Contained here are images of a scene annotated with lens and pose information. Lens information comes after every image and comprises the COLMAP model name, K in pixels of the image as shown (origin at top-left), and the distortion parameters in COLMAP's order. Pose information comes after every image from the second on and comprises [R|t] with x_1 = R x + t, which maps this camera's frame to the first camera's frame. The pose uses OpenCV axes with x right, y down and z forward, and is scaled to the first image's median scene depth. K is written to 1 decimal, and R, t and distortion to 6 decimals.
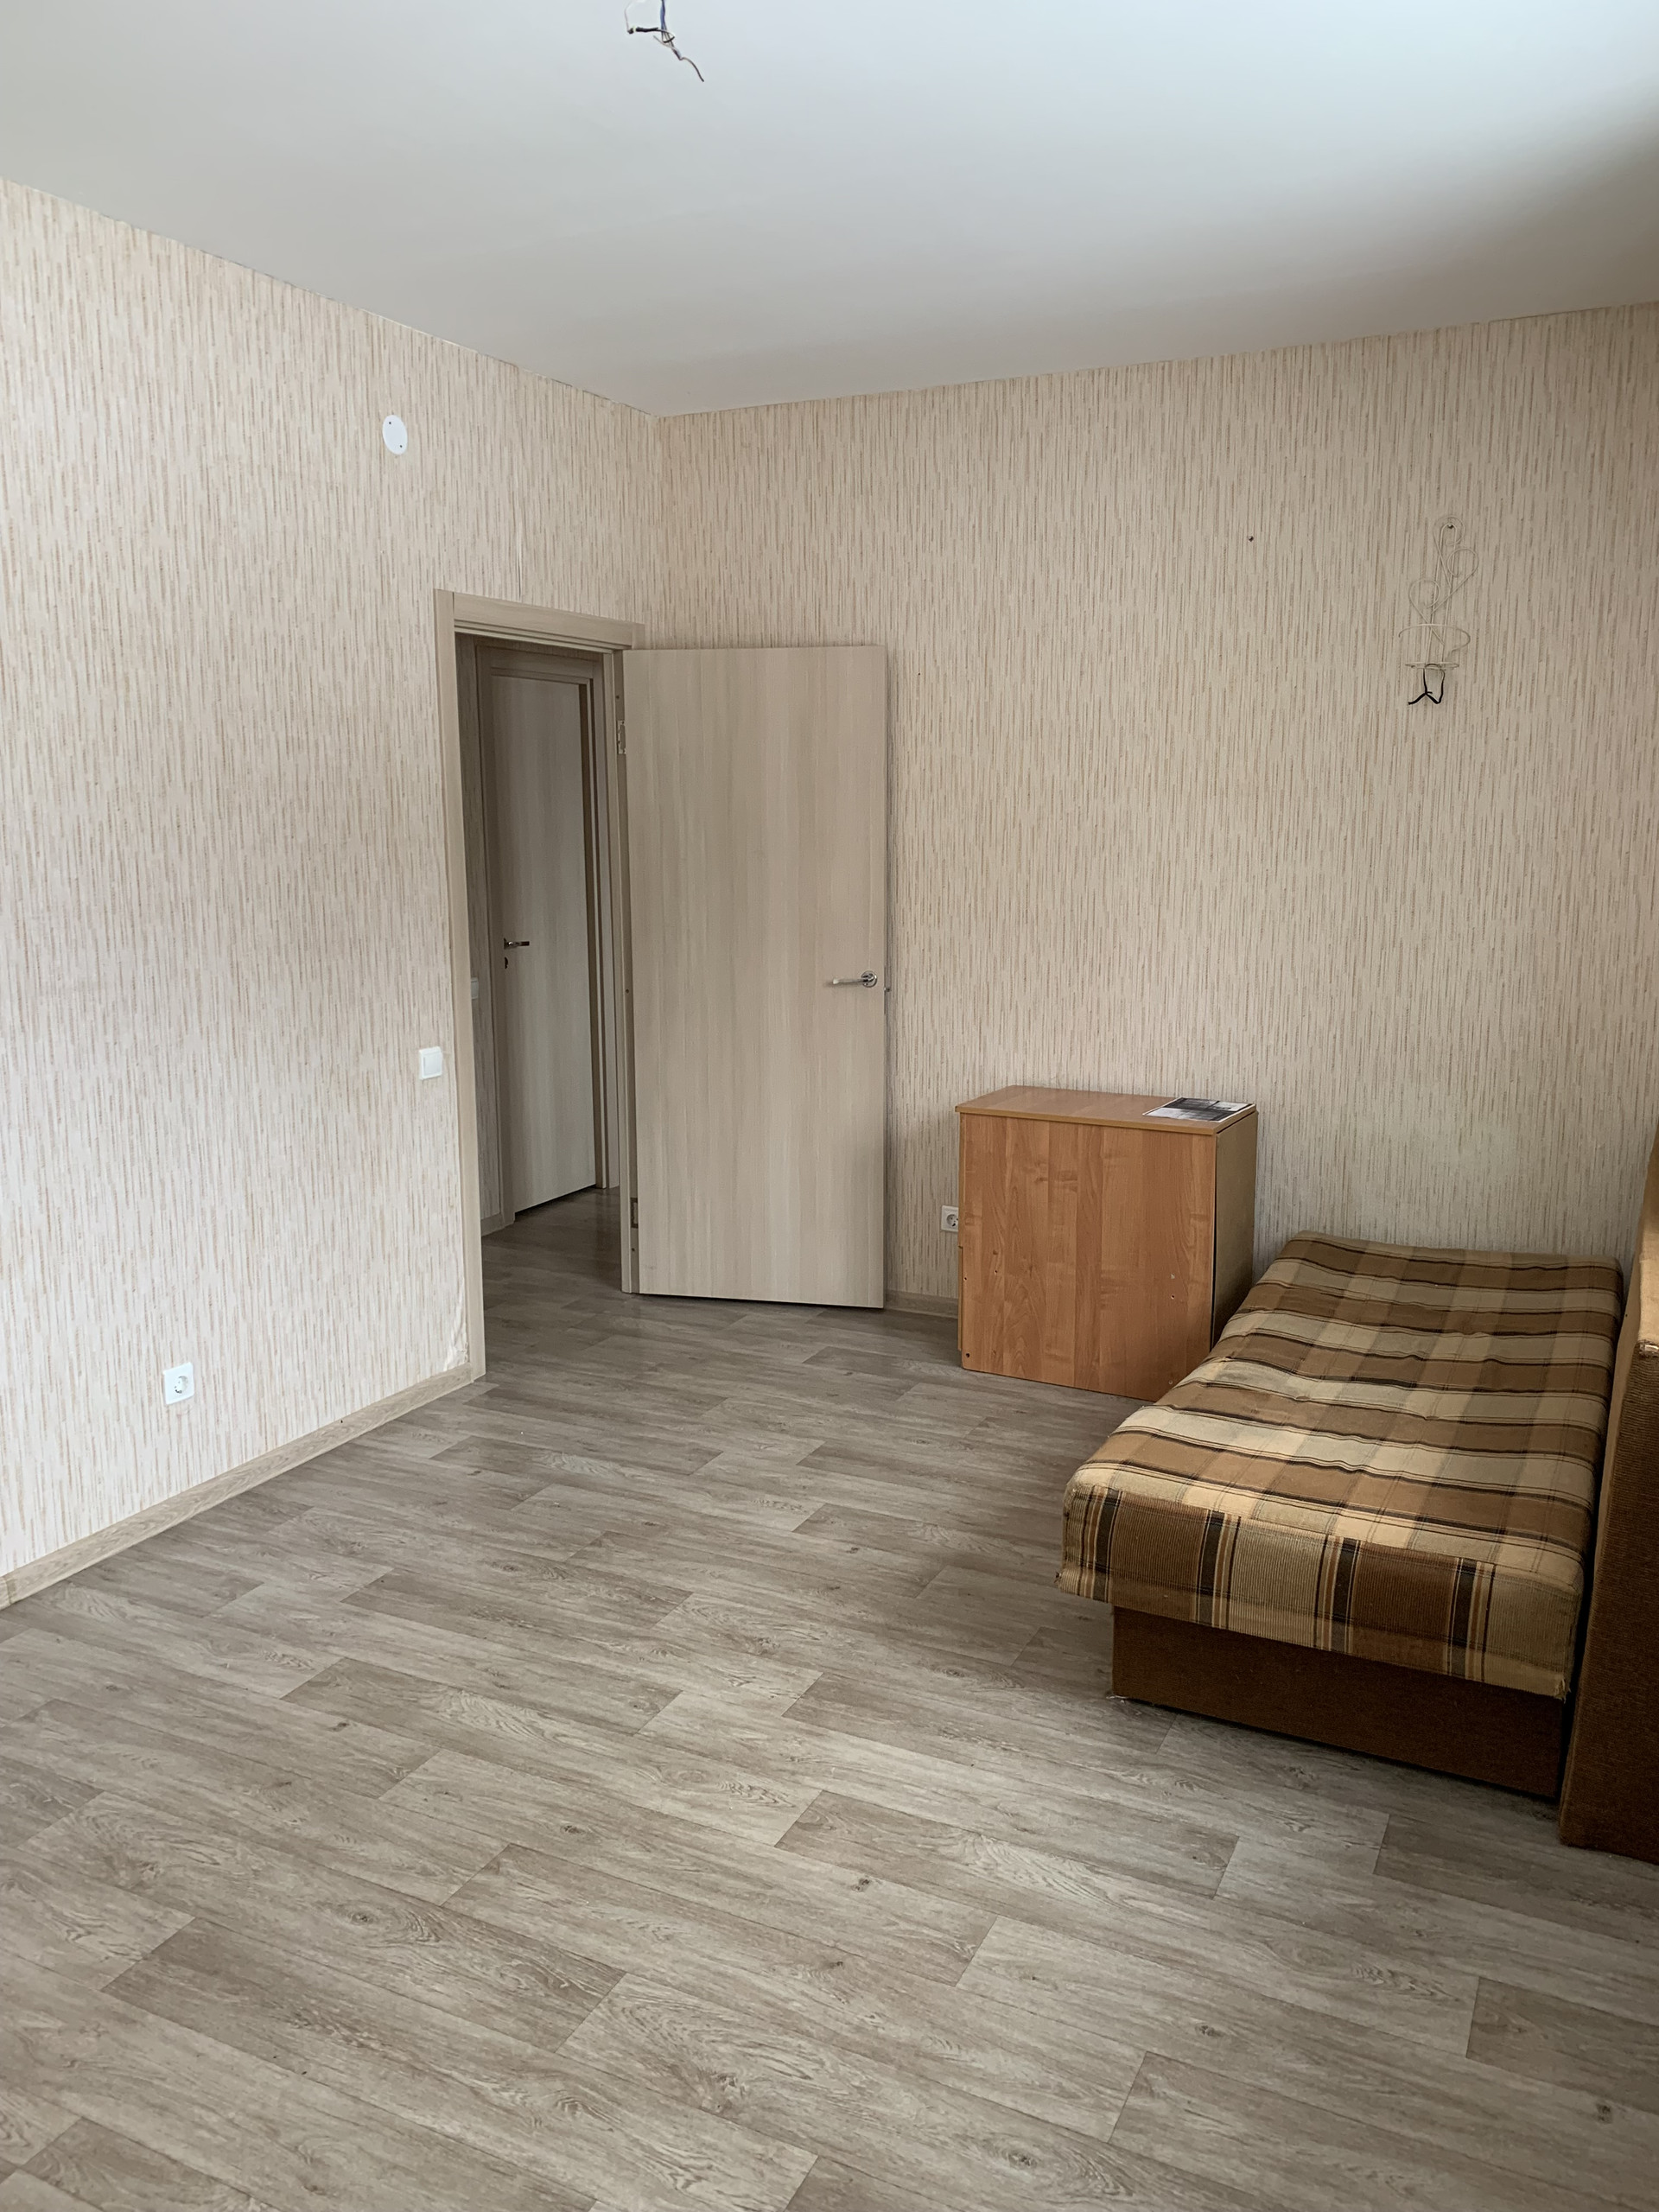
lens RADIAL K [[1666.1, 0, 813.1], [0, 1666.1, 1102.7], [0, 0, 1]] dist [0.031836, -0.042357]
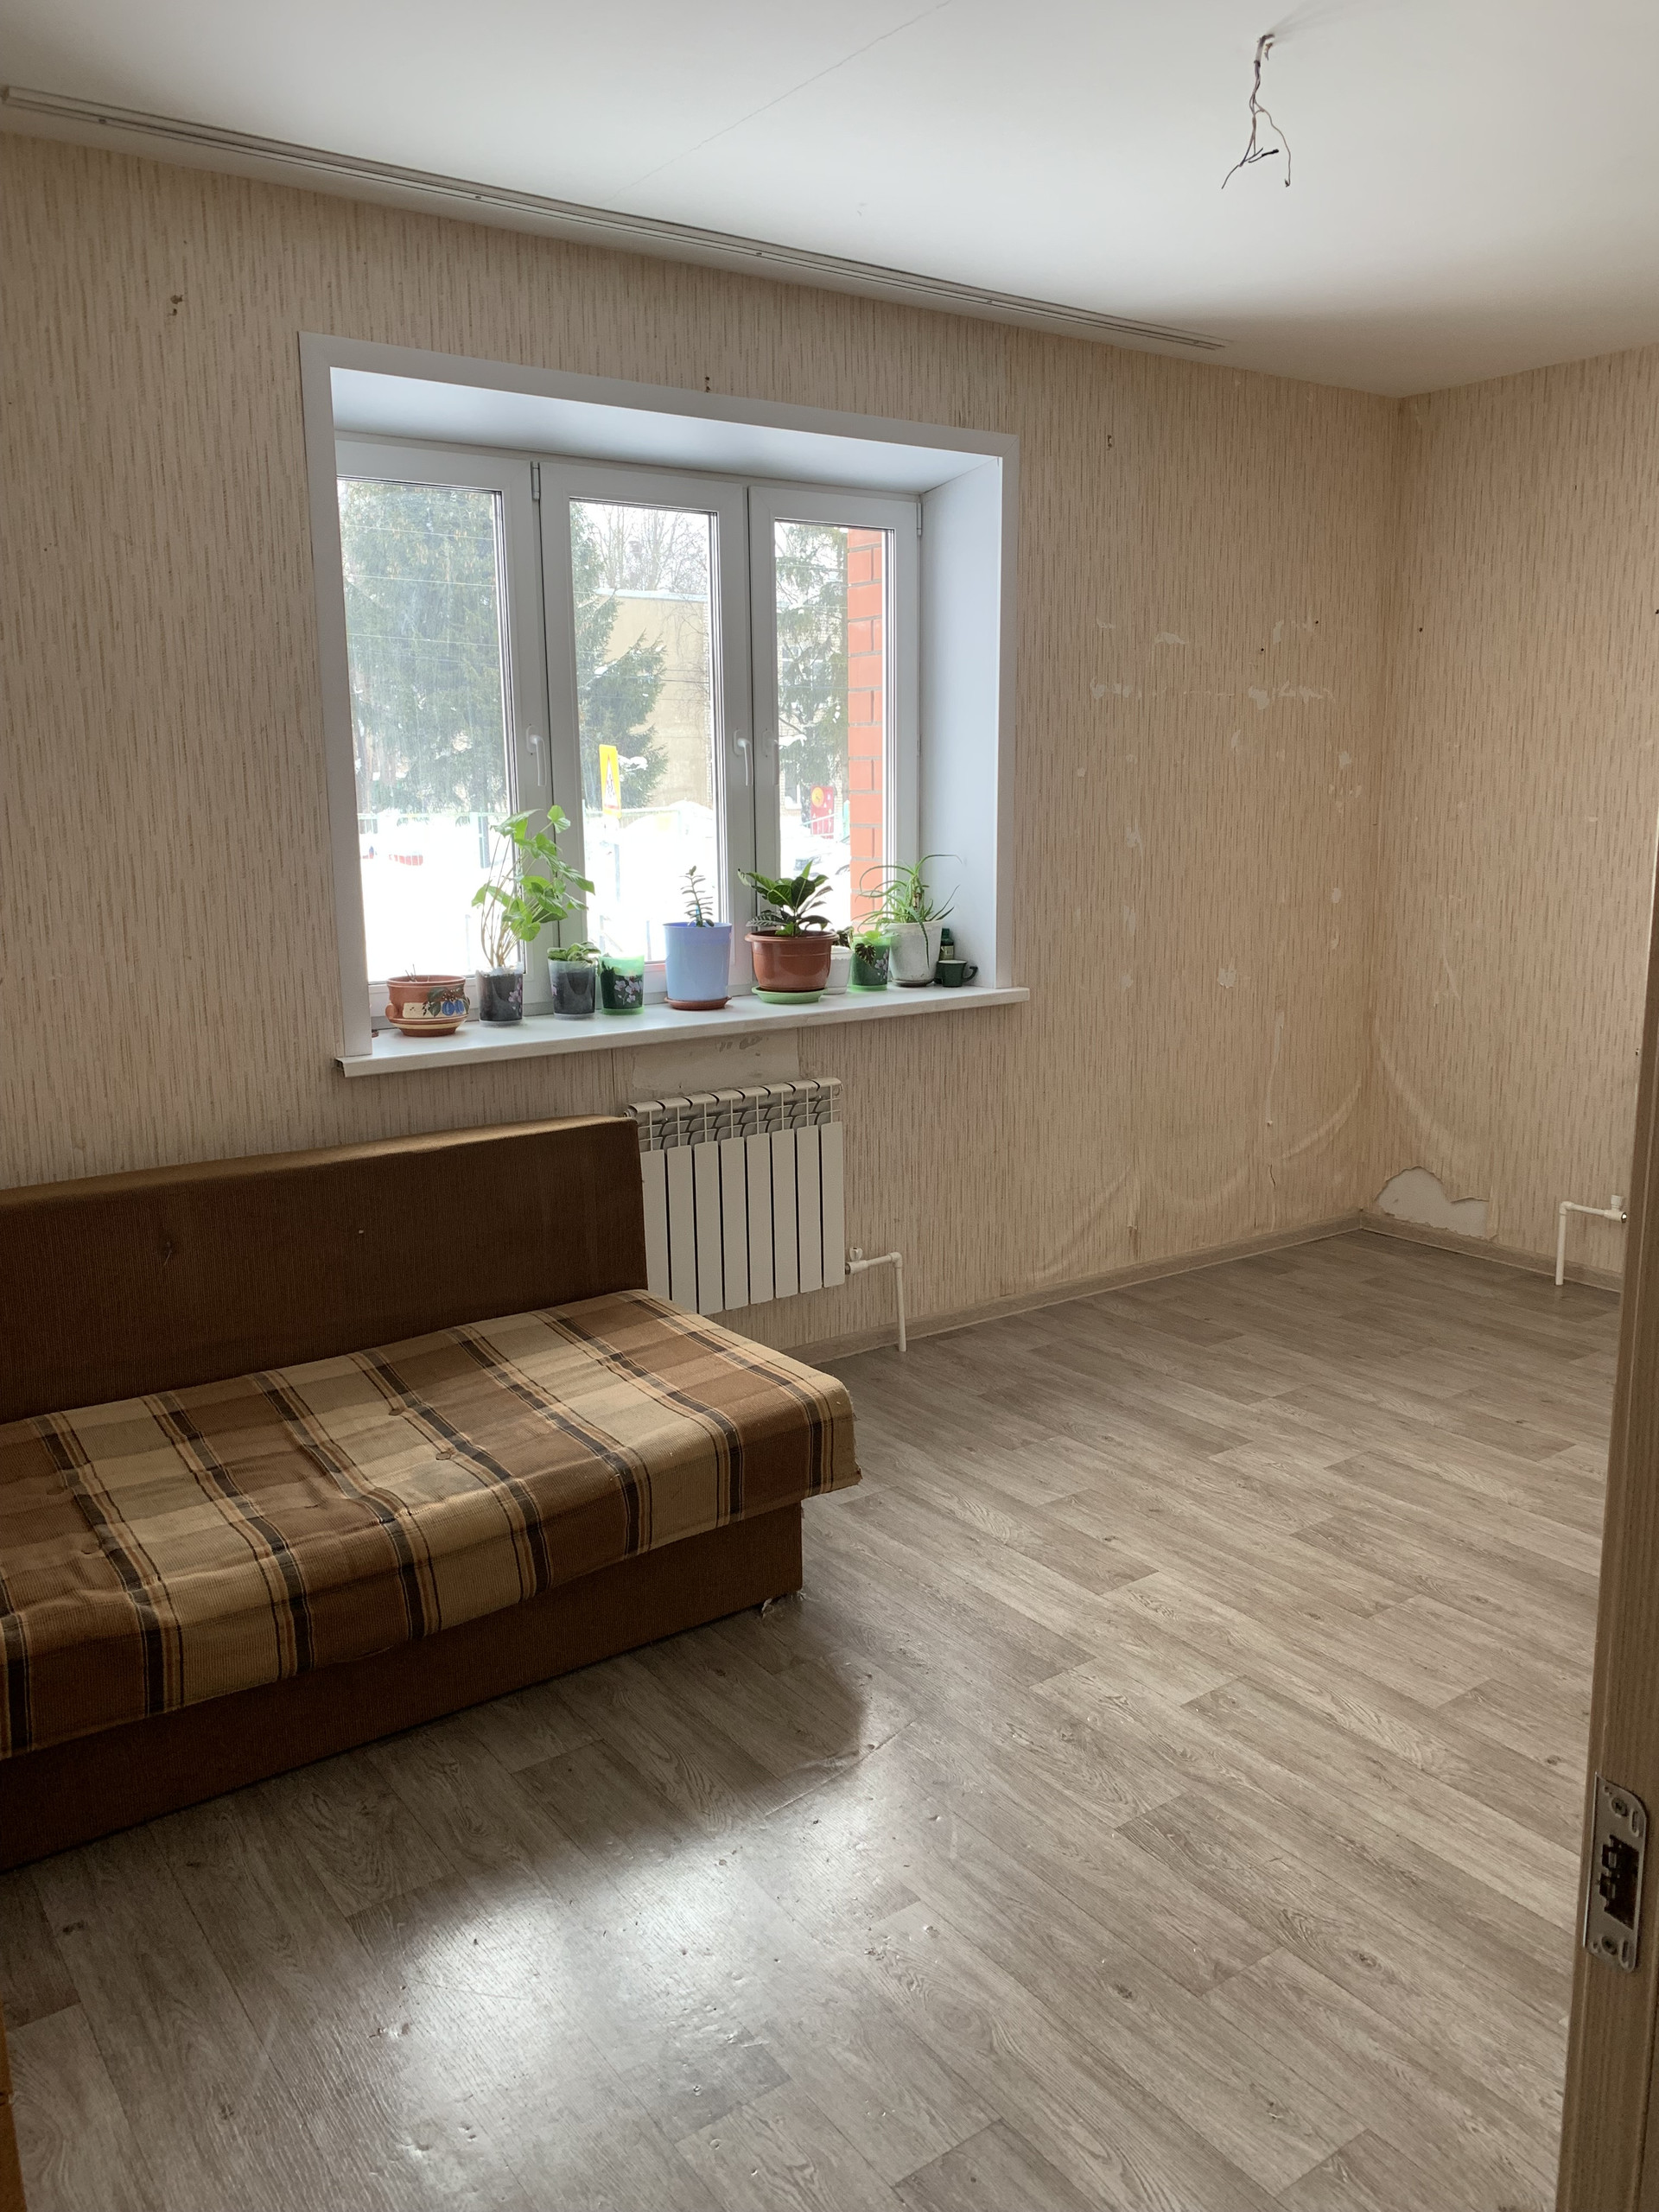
lens RADIAL K [[1666.1, 0, 836.2], [0, 1666.1, 1109.0], [0, 0, 1]] dist [0.031836, -0.042357]
pose [[-0.886246, -0.086740, 0.455022, -0.321669], [0.090610, 0.930872, 0.353932, -0.336093], [-0.454267, 0.354900, -0.817121, 1.818083]]
